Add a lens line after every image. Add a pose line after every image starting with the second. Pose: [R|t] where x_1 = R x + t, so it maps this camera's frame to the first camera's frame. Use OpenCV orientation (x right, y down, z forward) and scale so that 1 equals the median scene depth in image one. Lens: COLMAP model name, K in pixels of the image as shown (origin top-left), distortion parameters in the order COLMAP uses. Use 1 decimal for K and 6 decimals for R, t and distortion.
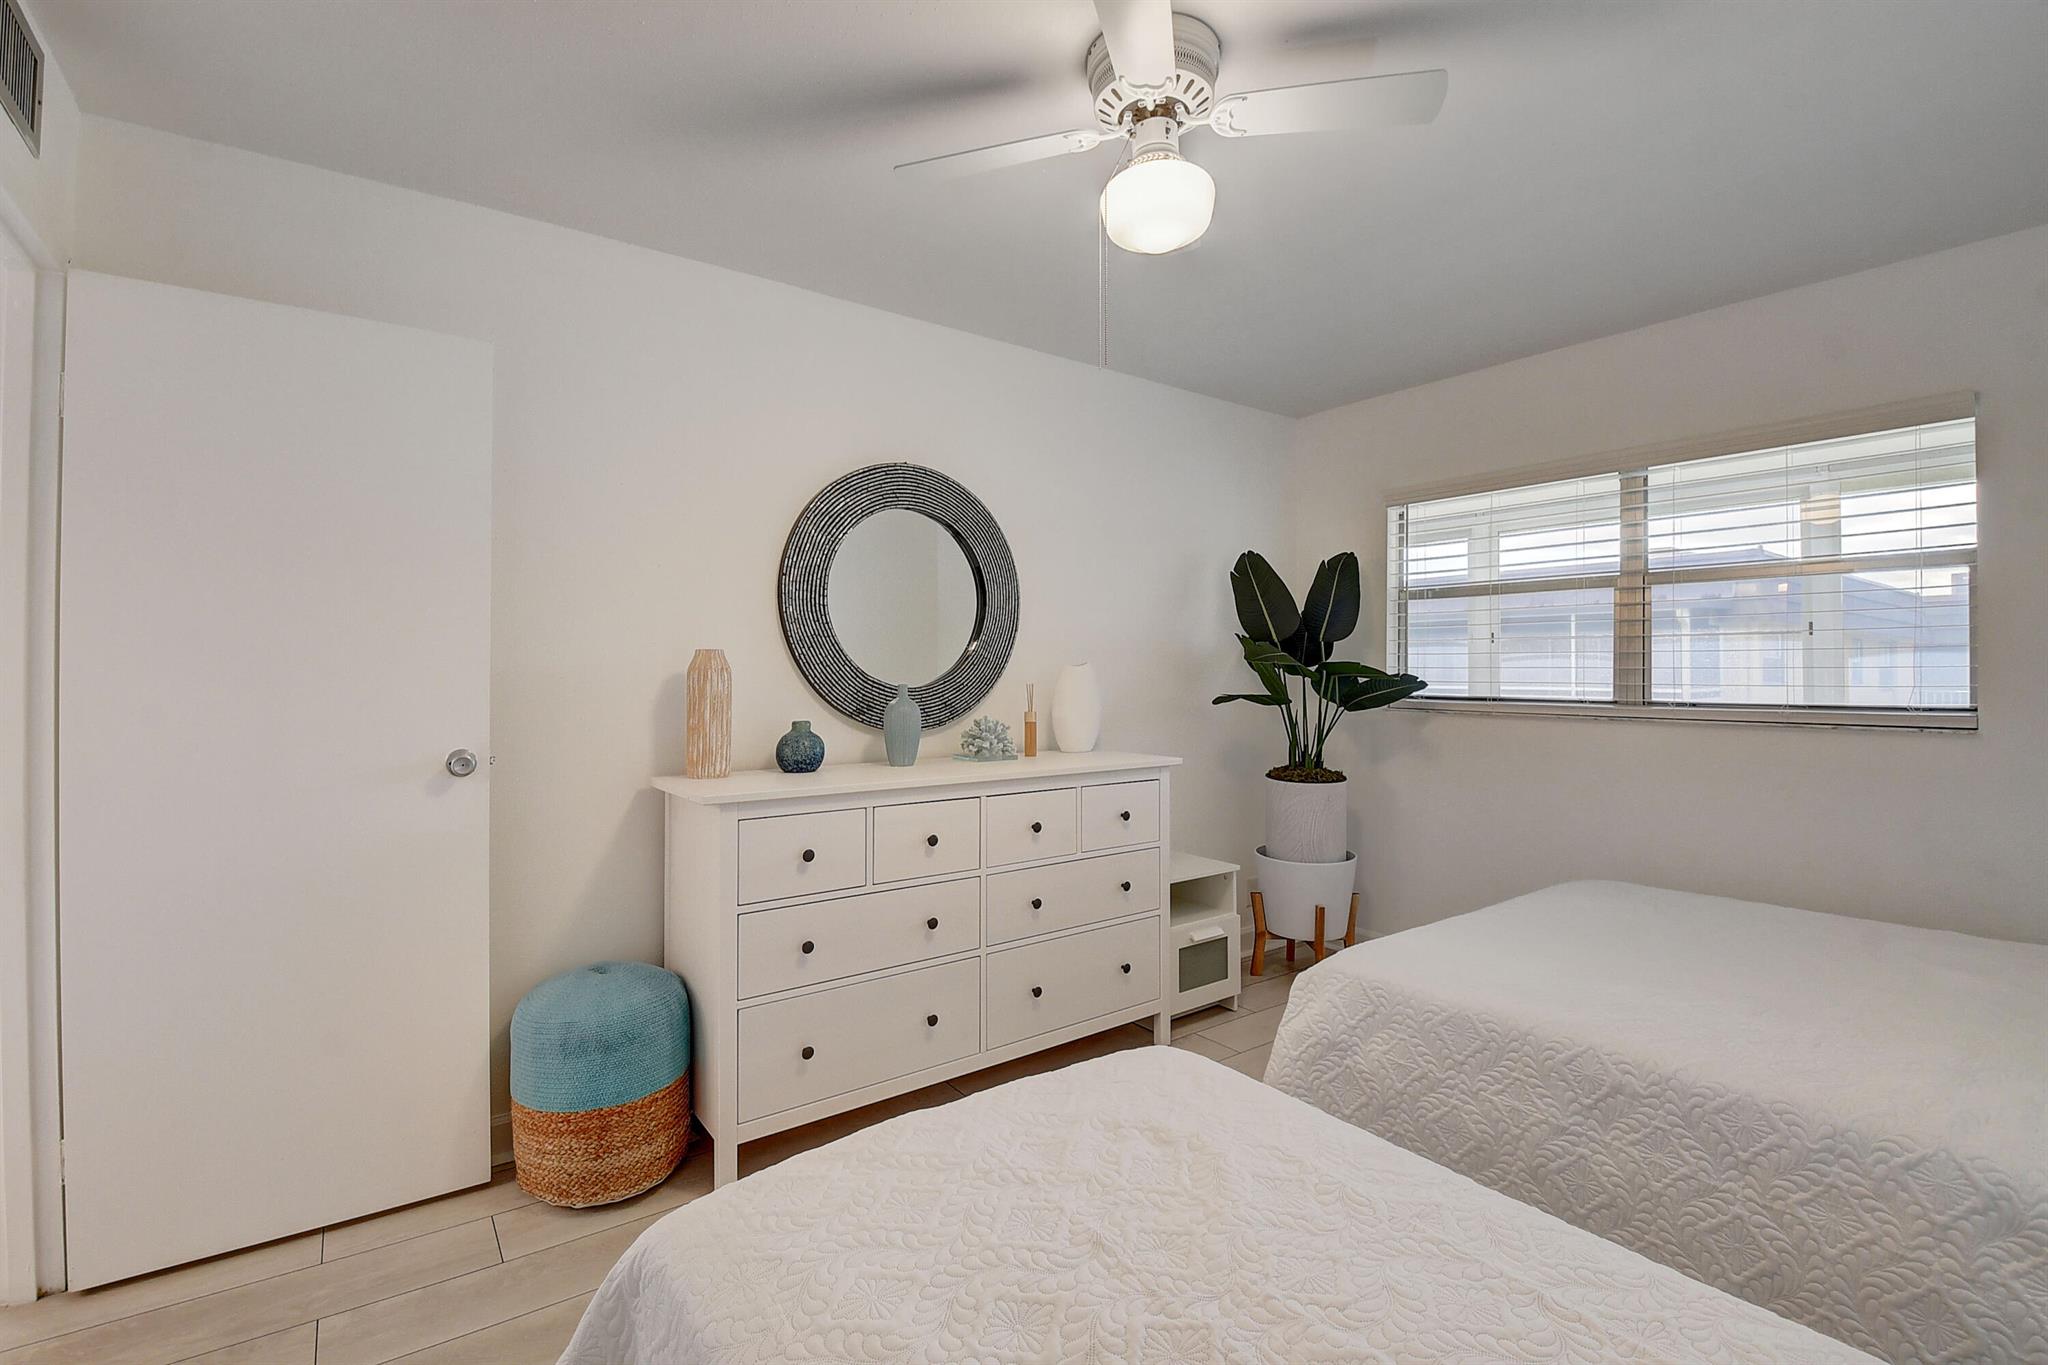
lens RADIAL K [[905.5, 0, 1019.1], [0, 905.5, 664.9], [0, 0, 1]] dist [0.009095, -0.021379]
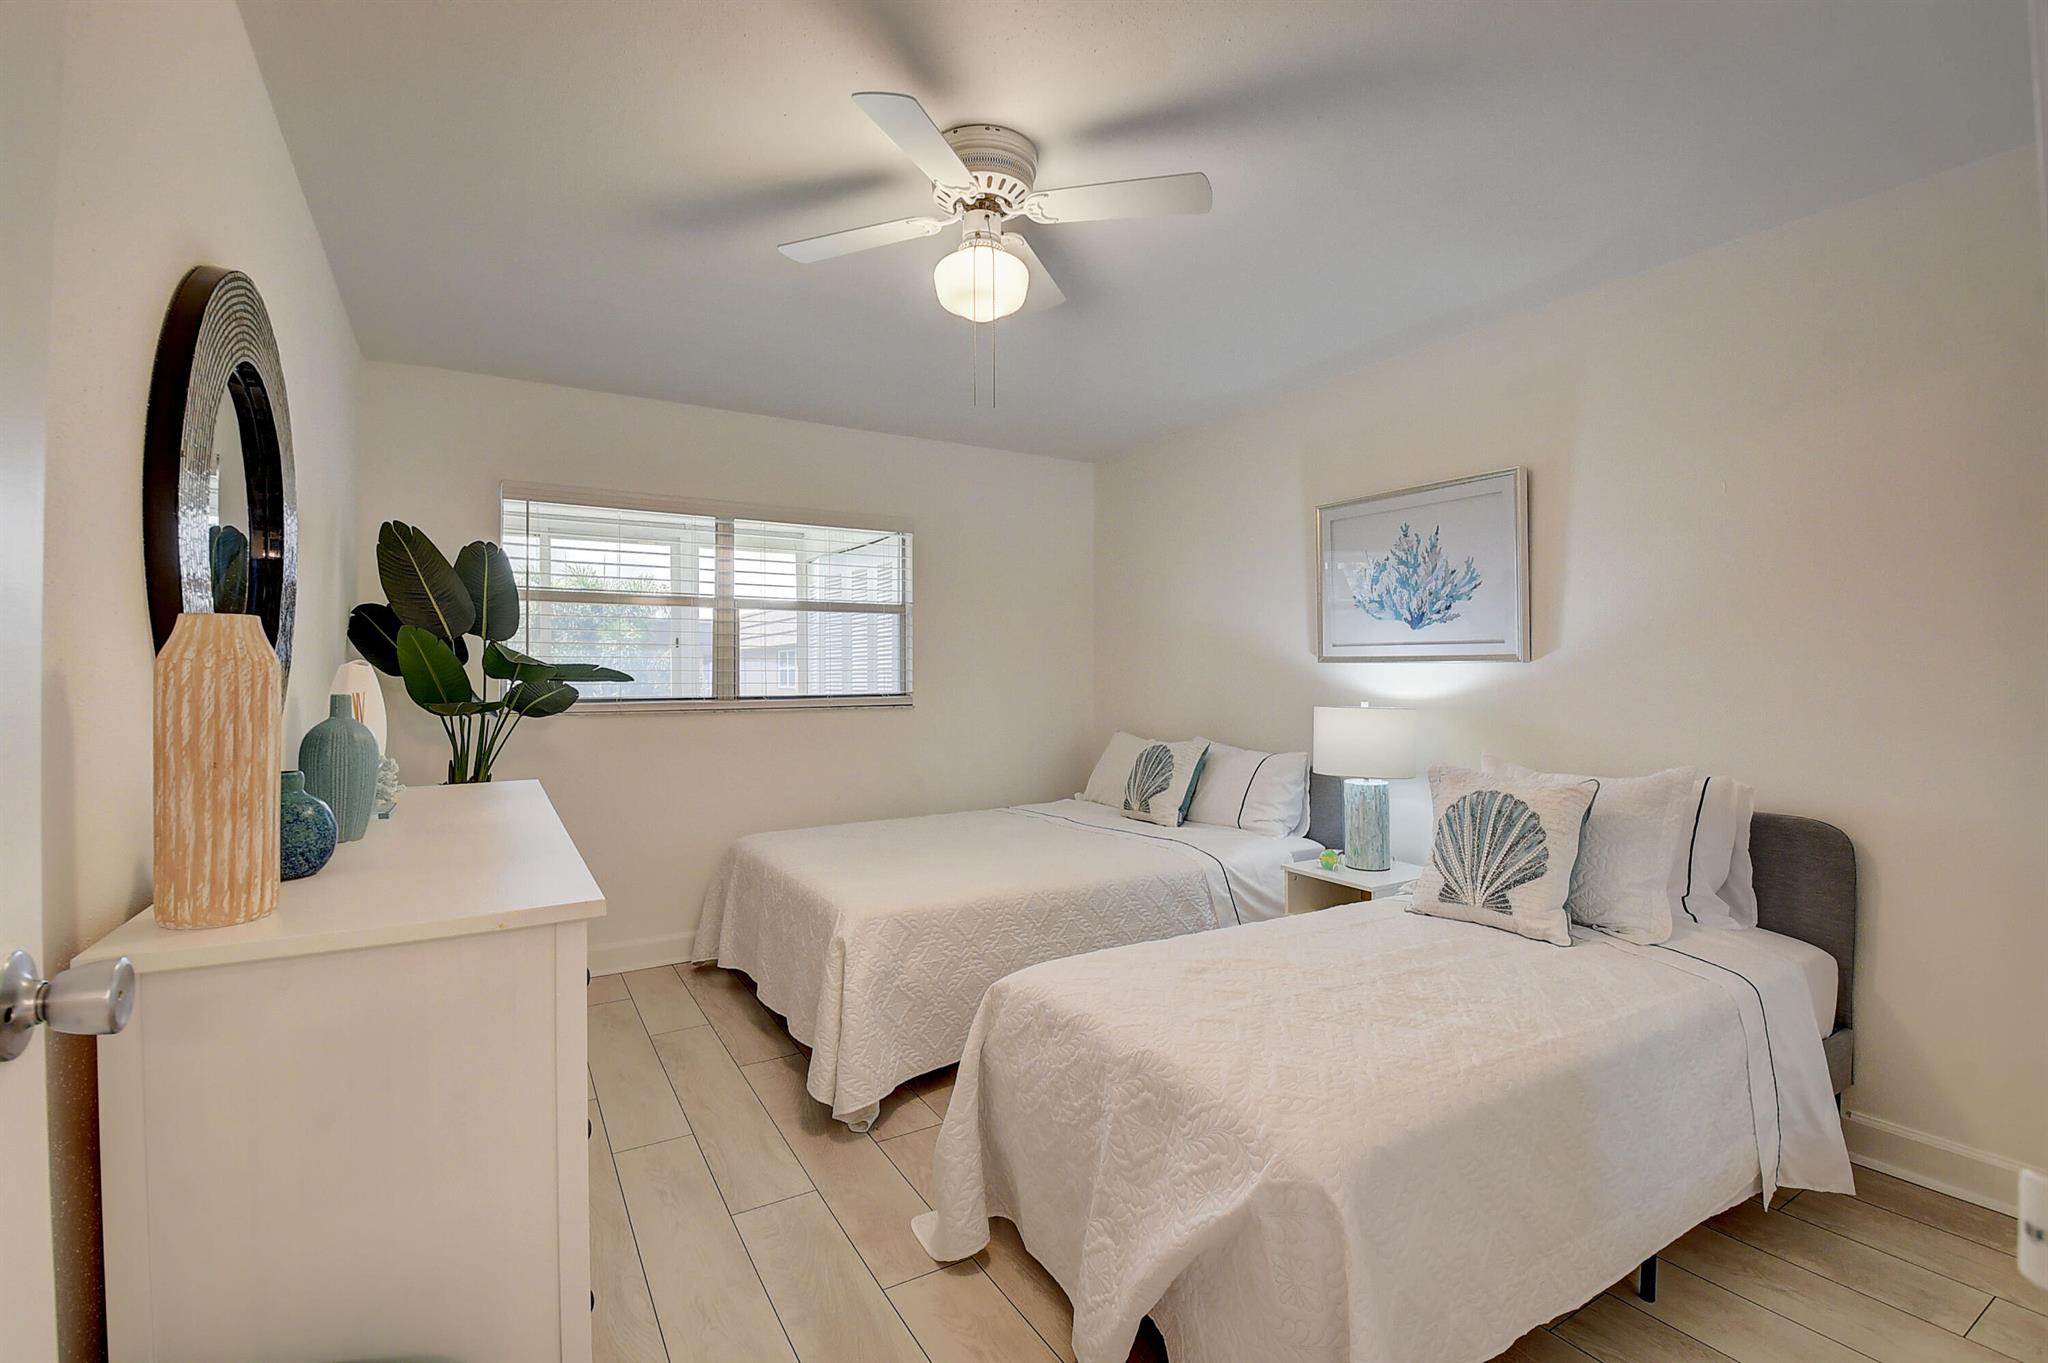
lens RADIAL K [[905.5, 0, 1019.1], [0, 905.5, 663.9], [0, 0, 1]] dist [0.009095, -0.021379]
pose [[0.088957, 0.010168, 0.995984, -0.582735], [-0.006225, 0.999934, -0.009652, 0.003366], [-0.996016, -0.005342, 0.089014, 0.475520]]
